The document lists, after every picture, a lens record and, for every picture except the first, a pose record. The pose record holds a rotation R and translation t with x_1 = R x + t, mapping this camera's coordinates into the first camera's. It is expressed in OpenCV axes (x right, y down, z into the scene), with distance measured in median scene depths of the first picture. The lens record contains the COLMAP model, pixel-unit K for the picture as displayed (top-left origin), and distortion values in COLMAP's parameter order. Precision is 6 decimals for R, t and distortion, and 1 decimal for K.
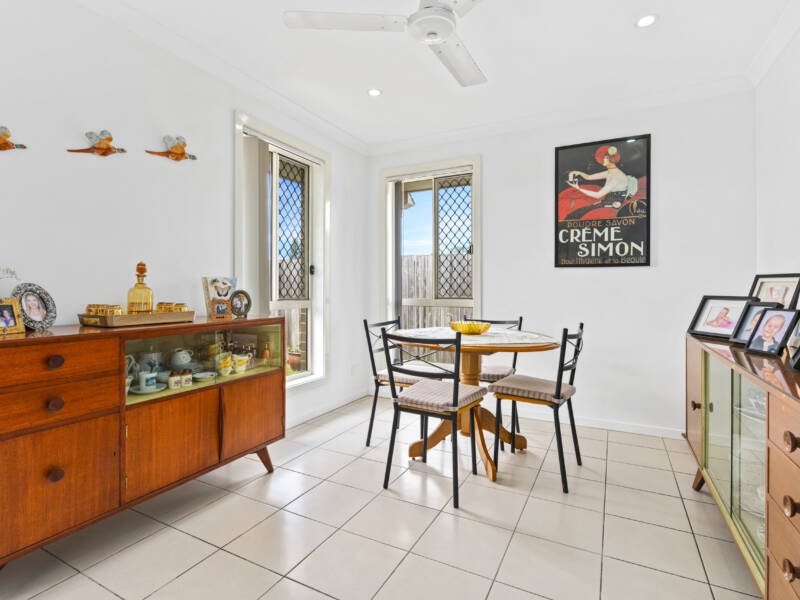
lens RADIAL K [[411.2, 0, 398.0], [0, 411.2, 293.4], [0, 0, 1]] dist [-0.000111, 0.002124]
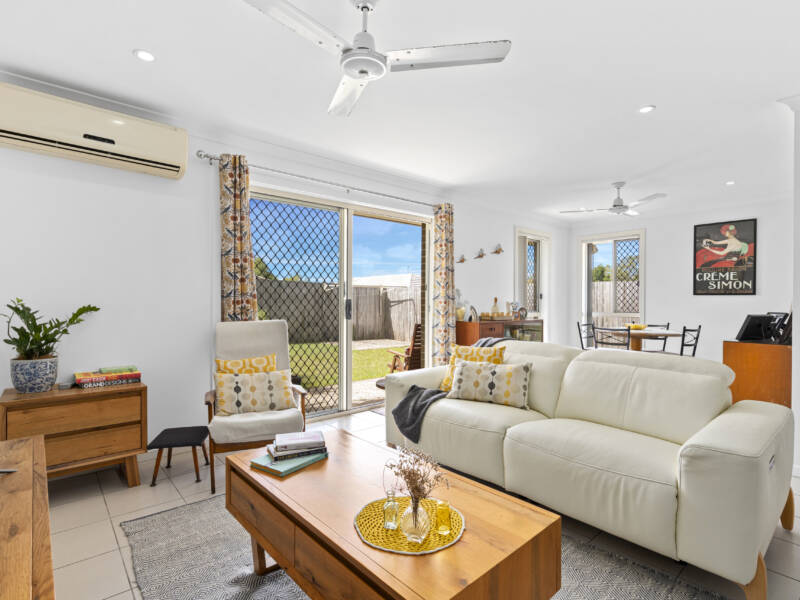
lens RADIAL K [[411.2, 0, 400.1], [0, 411.2, 306.7], [0, 0, 1]] dist [-0.000111, 0.002124]
pose [[0.933237, 0.008035, -0.359170, -0.151810], [-0.007278, 0.999968, 0.003460, -0.011928], [0.359186, -0.000615, 0.933266, -1.099347]]
